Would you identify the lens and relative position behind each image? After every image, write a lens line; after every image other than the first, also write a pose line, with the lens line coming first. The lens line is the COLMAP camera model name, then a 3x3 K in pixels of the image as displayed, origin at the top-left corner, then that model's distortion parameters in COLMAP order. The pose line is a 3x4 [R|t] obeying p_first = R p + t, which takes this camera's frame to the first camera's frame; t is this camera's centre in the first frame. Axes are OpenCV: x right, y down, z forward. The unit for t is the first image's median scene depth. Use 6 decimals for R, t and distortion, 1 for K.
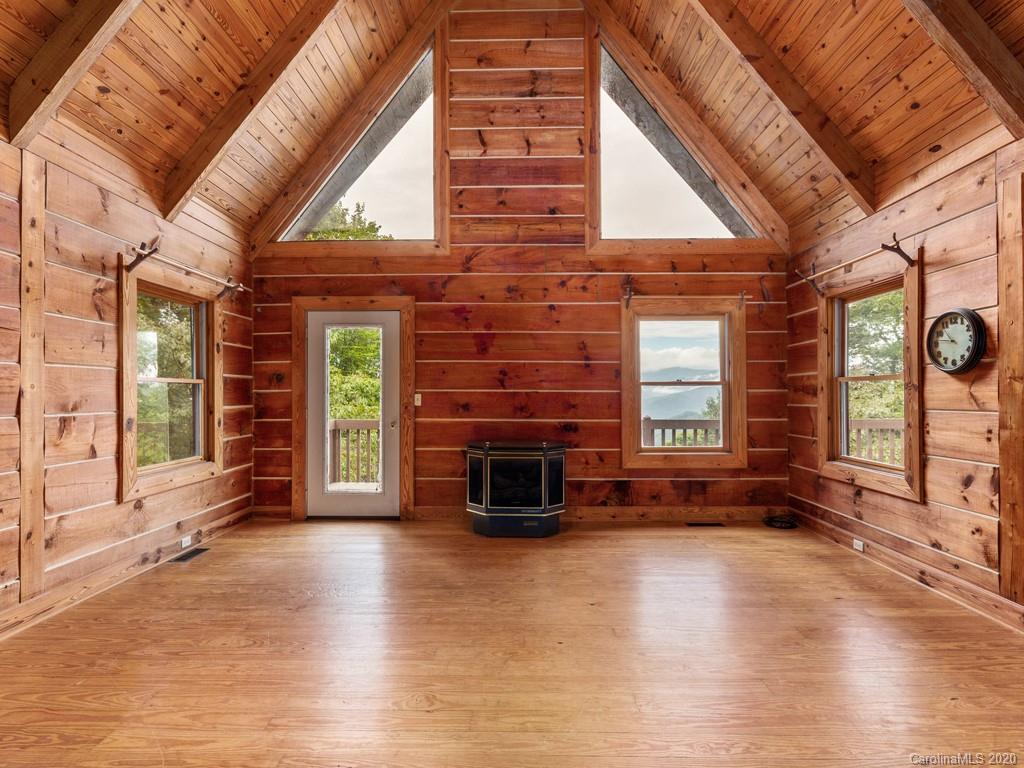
lens RADIAL K [[548.1, 0, 510.9], [0, 548.1, 388.5], [0, 0, 1]] dist [0.013028, -0.002205]
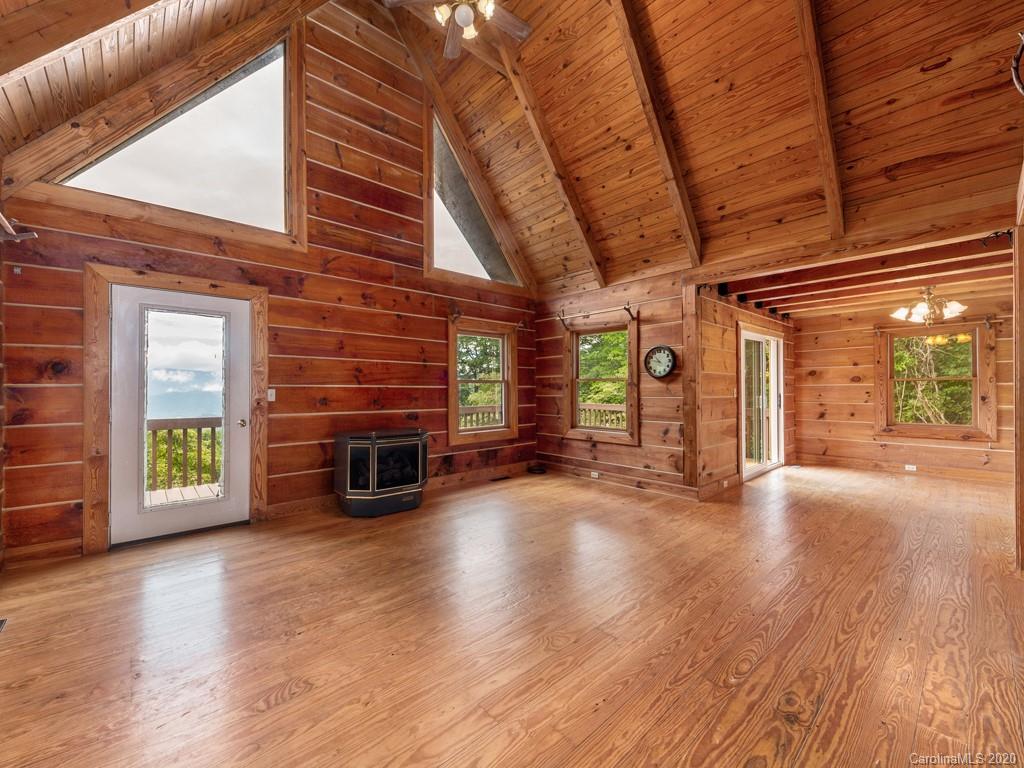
lens RADIAL K [[419.1, 0, 516.1], [0, 419.1, 385.6], [0, 0, 1]] dist [0.003301, -0.000689]
pose [[0.724177, 0.004490, 0.689599, -0.381092], [-0.004385, 0.999989, -0.001906, 0.003251], [-0.689600, -0.001644, 0.724189, 0.170377]]
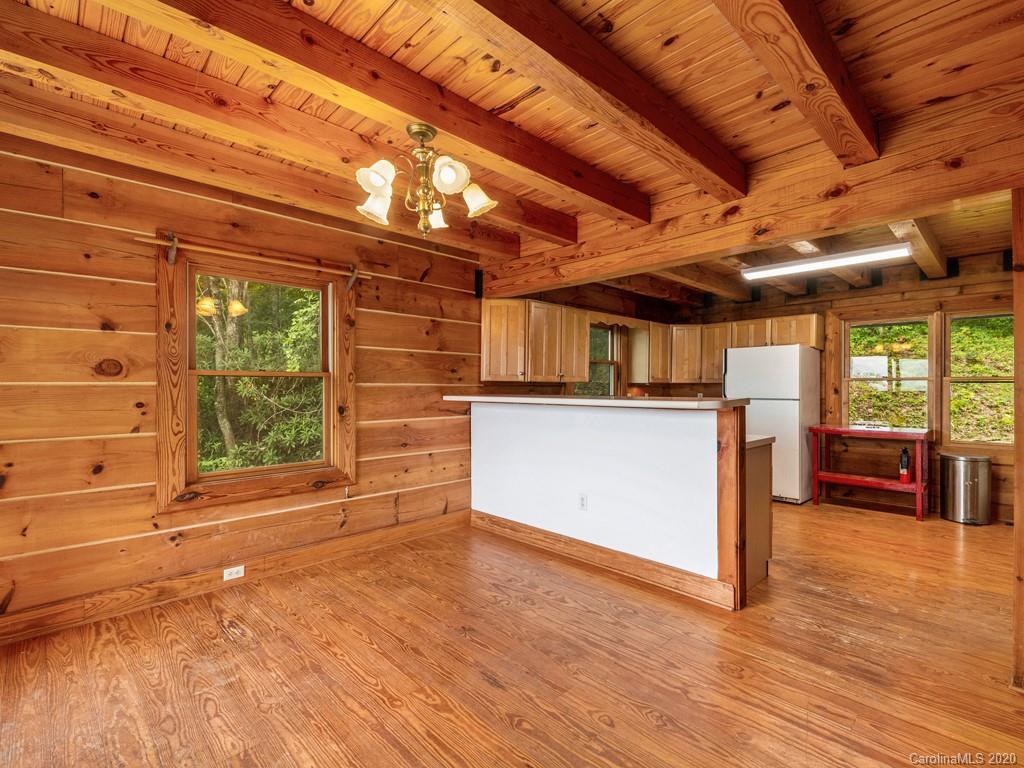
lens RADIAL K [[479.6, 0, 510.7], [0, 479.6, 383.5], [0, 0, 1]] dist [0.000306, -0.000607]
pose [[-0.709156, 0.007108, 0.705016, 0.572311], [-0.004558, 0.999882, -0.014665, -0.000670], [-0.705037, -0.013613, -0.709040, 0.443945]]
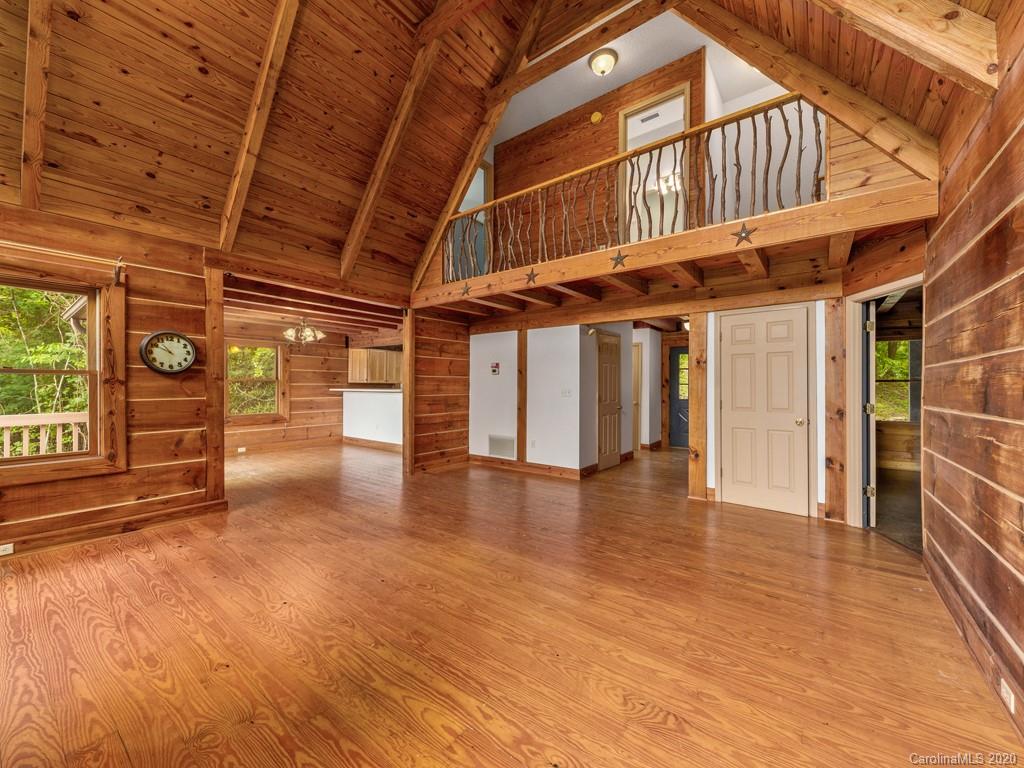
lens RADIAL K [[396.0, 0, 514.9], [0, 396.0, 384.2], [0, 0, 1]] dist [0.002952, -0.000022]
pose [[-0.812474, 0.002839, 0.582990, -0.376503], [-0.005232, 0.999912, -0.012161, 0.006006], [-0.582974, -0.012930, -0.812388, 0.844228]]
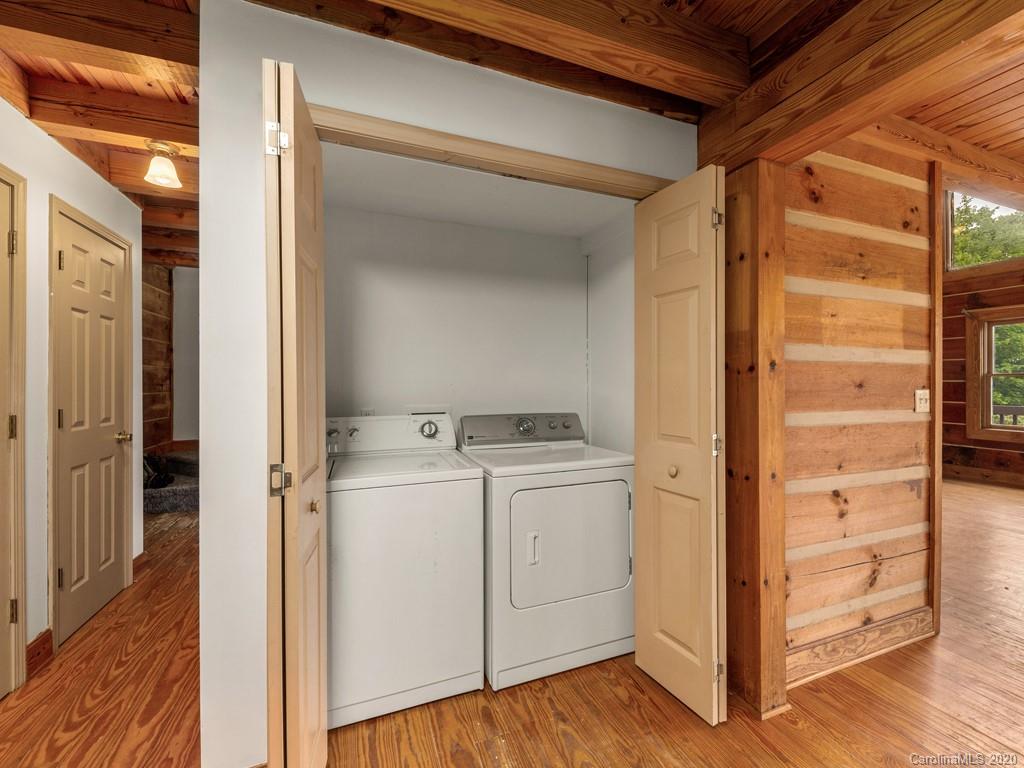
lens RADIAL K [[419.1, 0, 510.7], [0, 419.1, 382.1], [0, 0, 1]] dist [0.003301, -0.000689]
pose [[0.374090, 0.005338, -0.927377, 0.761485], [0.008181, 0.999926, 0.009056, -0.011133], [0.927356, -0.010974, 0.374019, -0.435348]]
